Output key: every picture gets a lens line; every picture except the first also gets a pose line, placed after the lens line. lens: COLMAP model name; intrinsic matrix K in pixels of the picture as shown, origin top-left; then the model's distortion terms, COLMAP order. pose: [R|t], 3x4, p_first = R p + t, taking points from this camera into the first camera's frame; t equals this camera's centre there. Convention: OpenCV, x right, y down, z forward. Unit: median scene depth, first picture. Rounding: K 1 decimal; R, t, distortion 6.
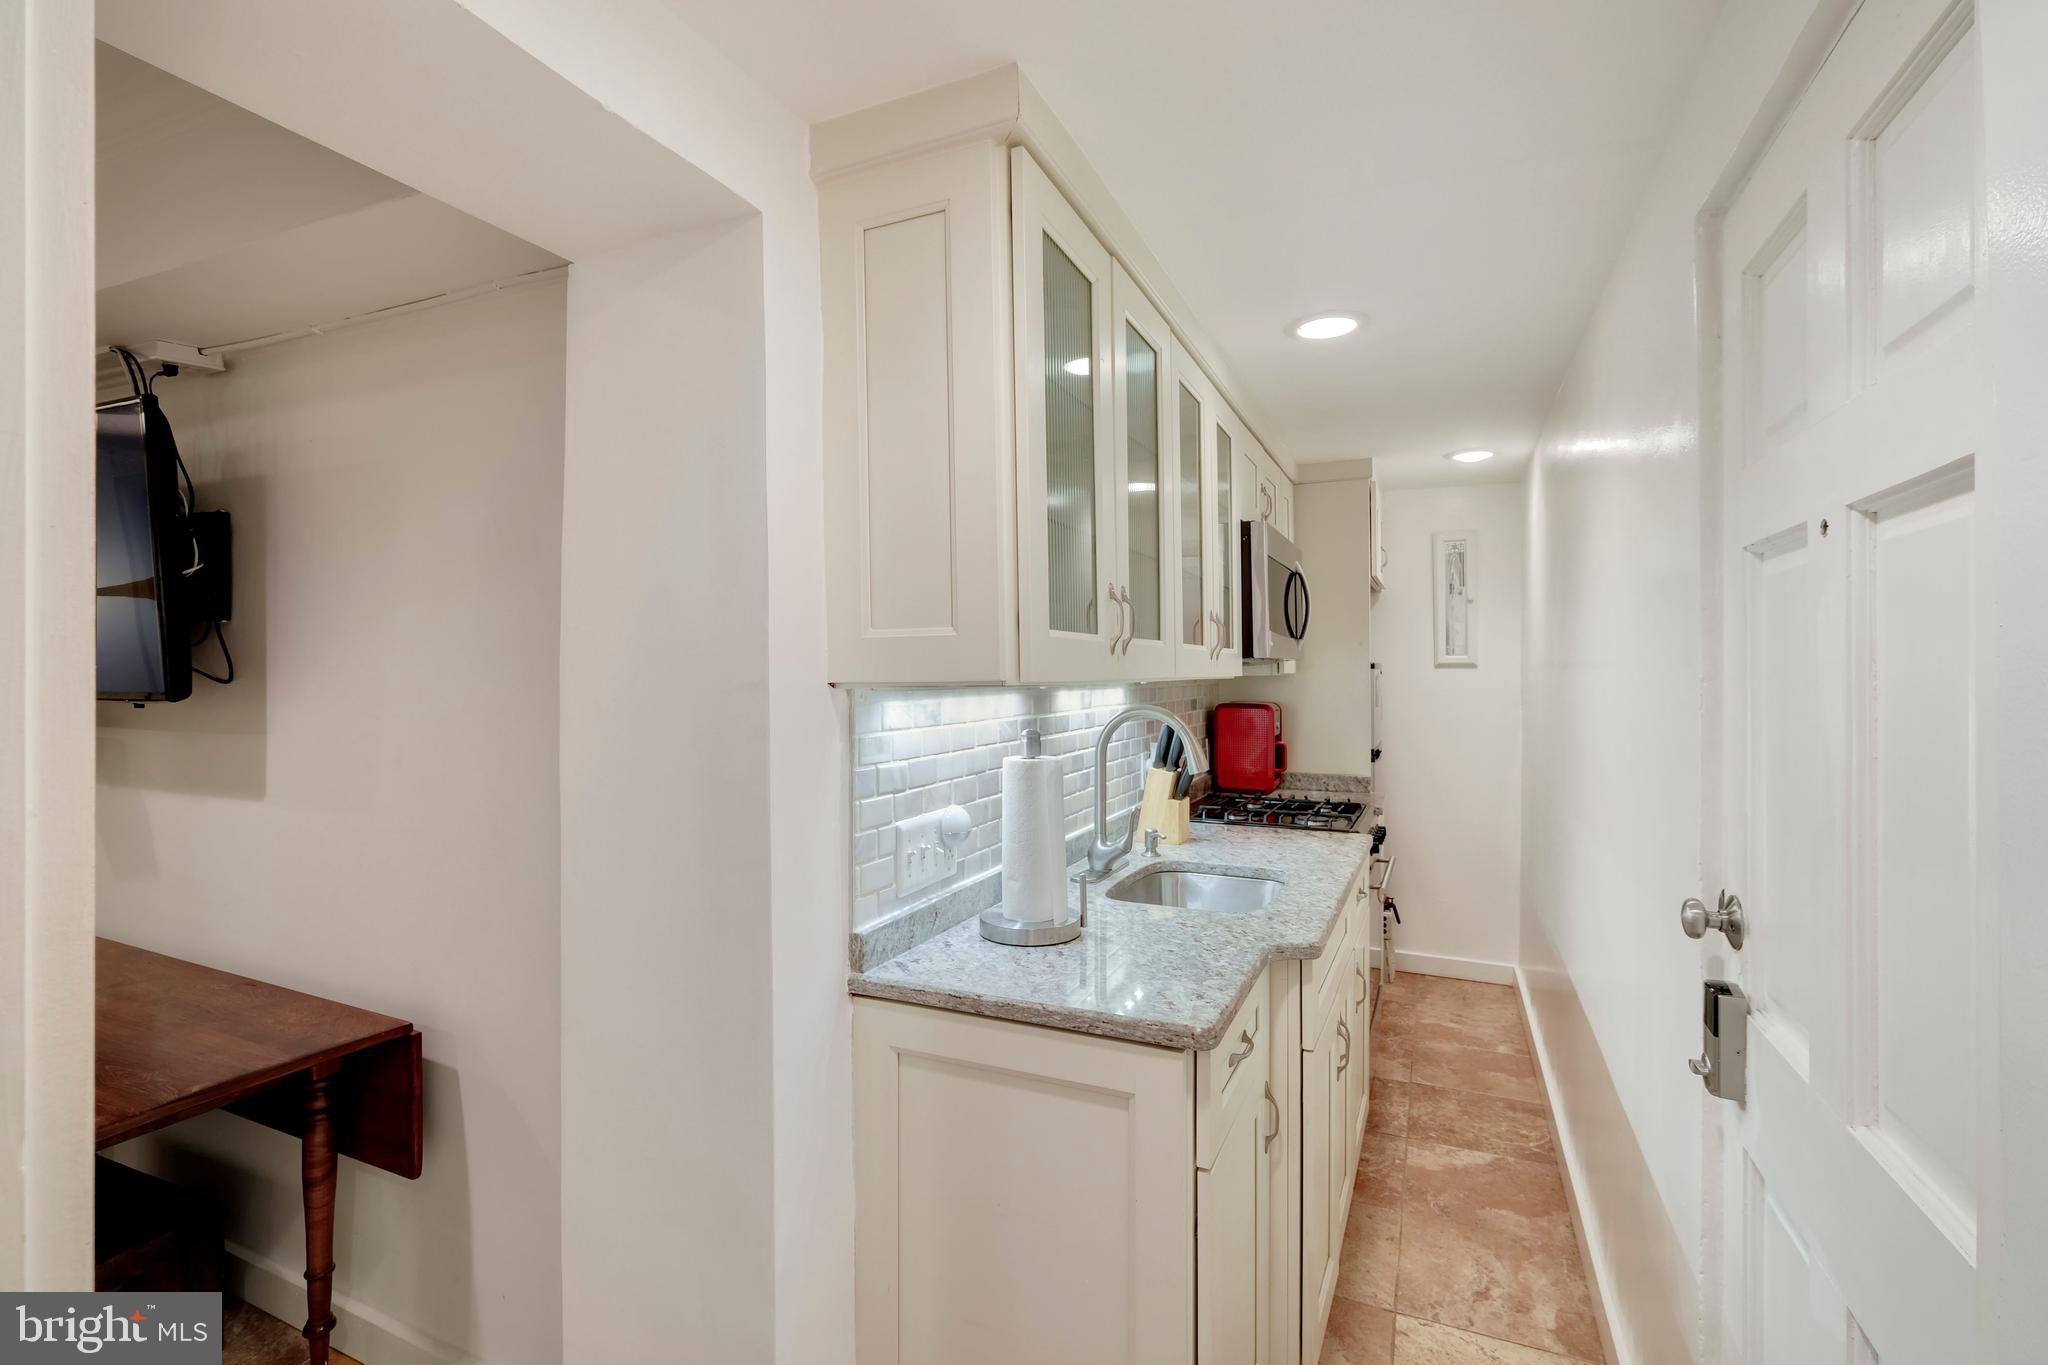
lens RADIAL K [[922.6, 0, 1058.7], [0, 922.6, 667.2], [0, 0, 1]] dist [-0.004625, -0.000314]
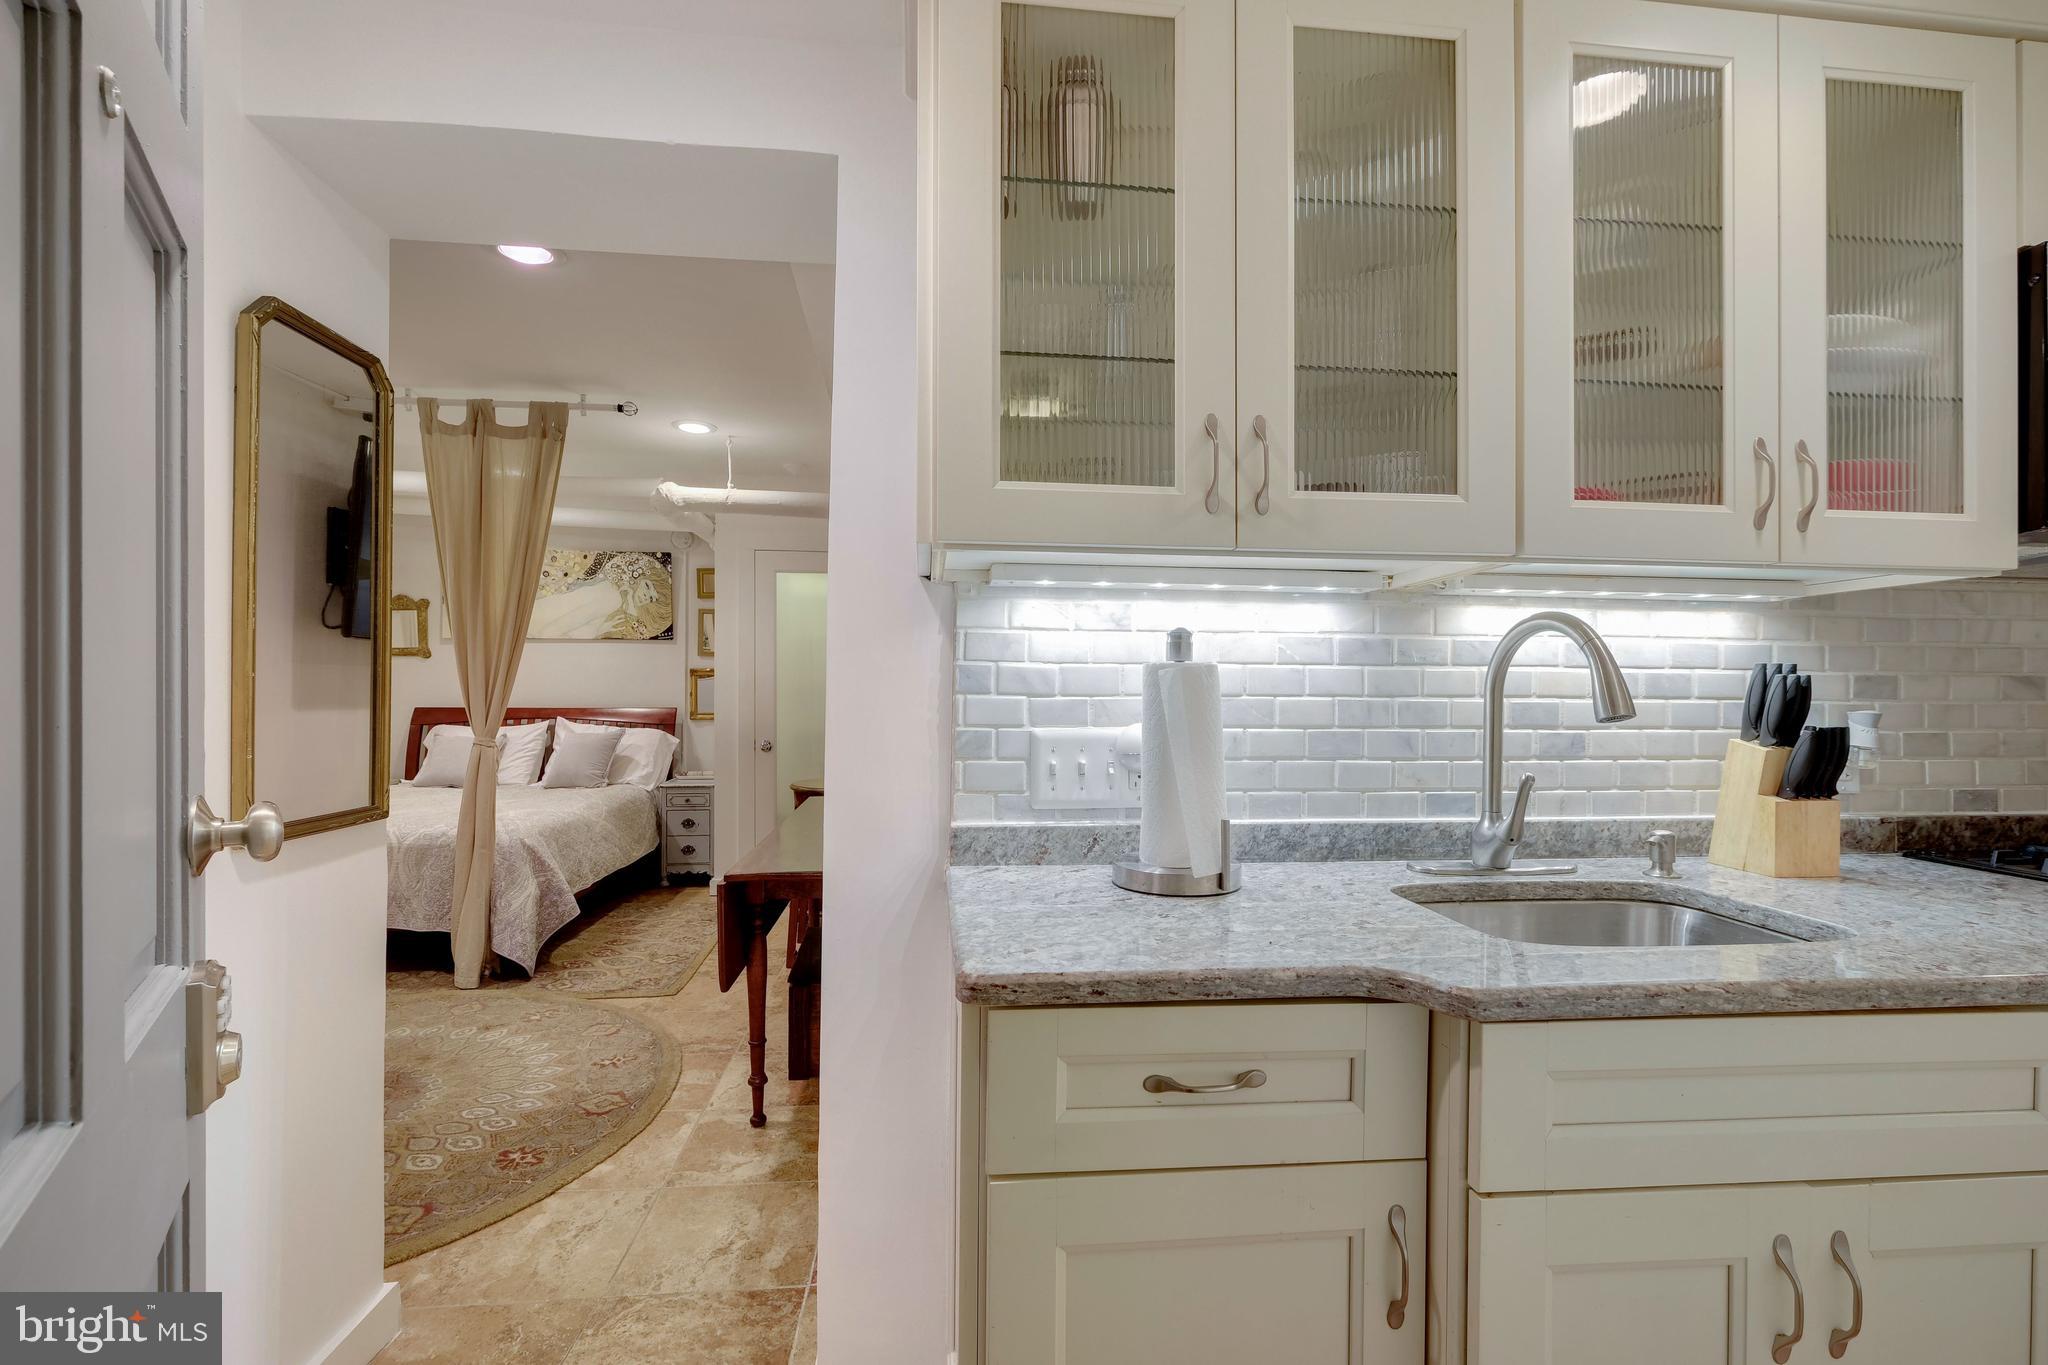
lens RADIAL K [[922.6, 0, 1026.5], [0, 922.6, 699.9], [0, 0, 1]] dist [-0.004625, -0.000314]
pose [[0.487297, 0.009101, -0.873189, 0.409353], [-0.001781, 0.999954, 0.009429, 0.083827], [0.873234, -0.003040, 0.487291, 0.343146]]
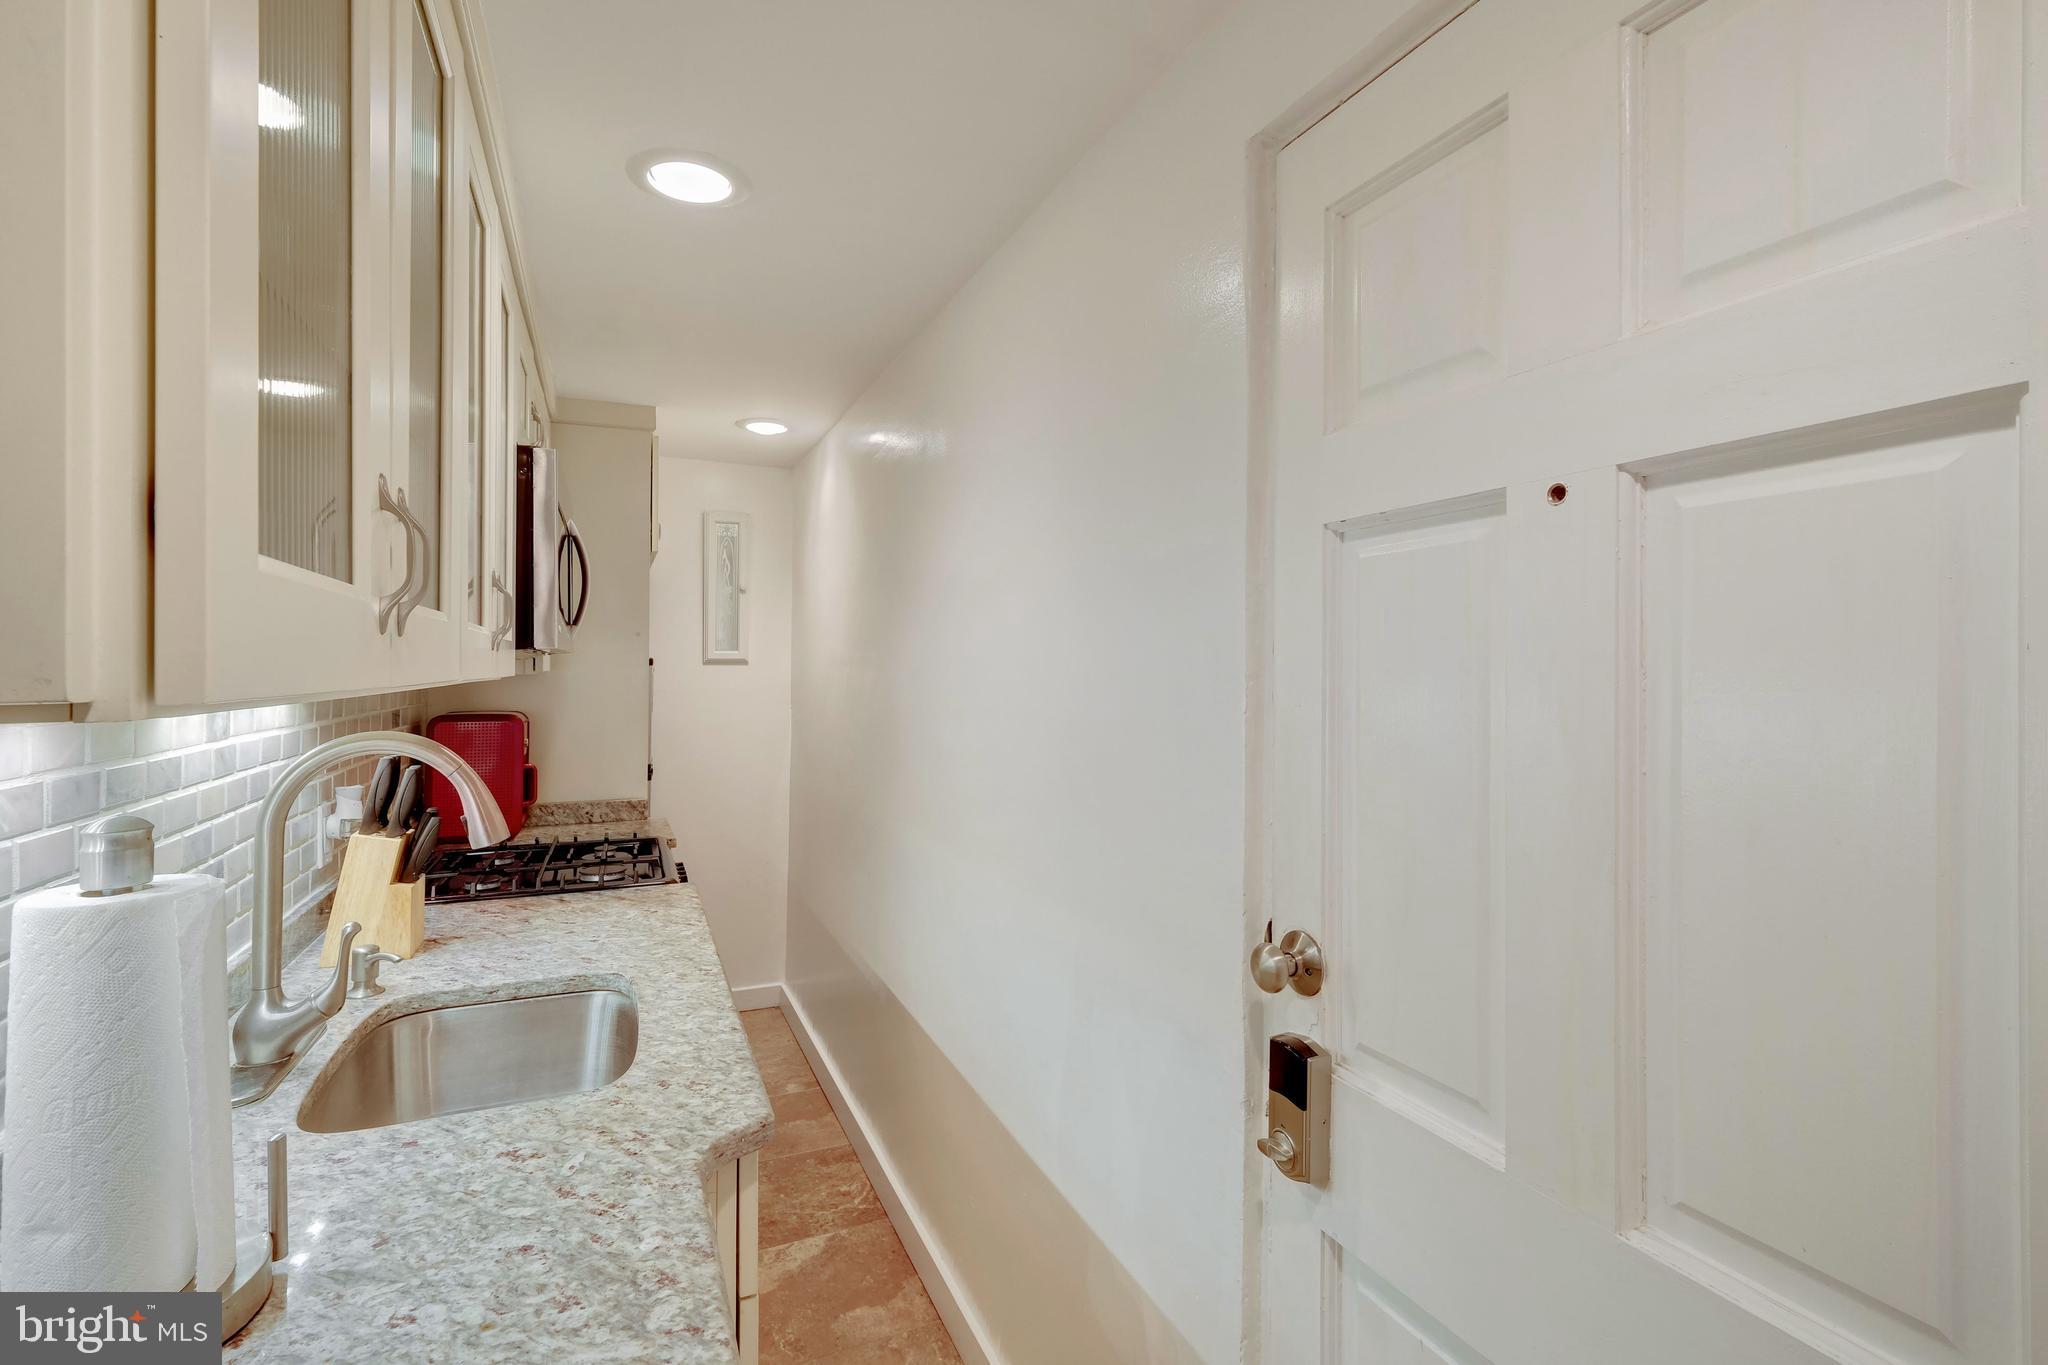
lens RADIAL K [[922.6, 0, 1027.3], [0, 922.6, 639.7], [0, 0, 1]] dist [-0.004625, -0.000314]
pose [[0.686850, 0.021128, 0.726492, -0.034611], [-0.001974, 0.999628, -0.027204, 0.000650], [-0.726797, 0.017251, 0.686636, 0.301018]]
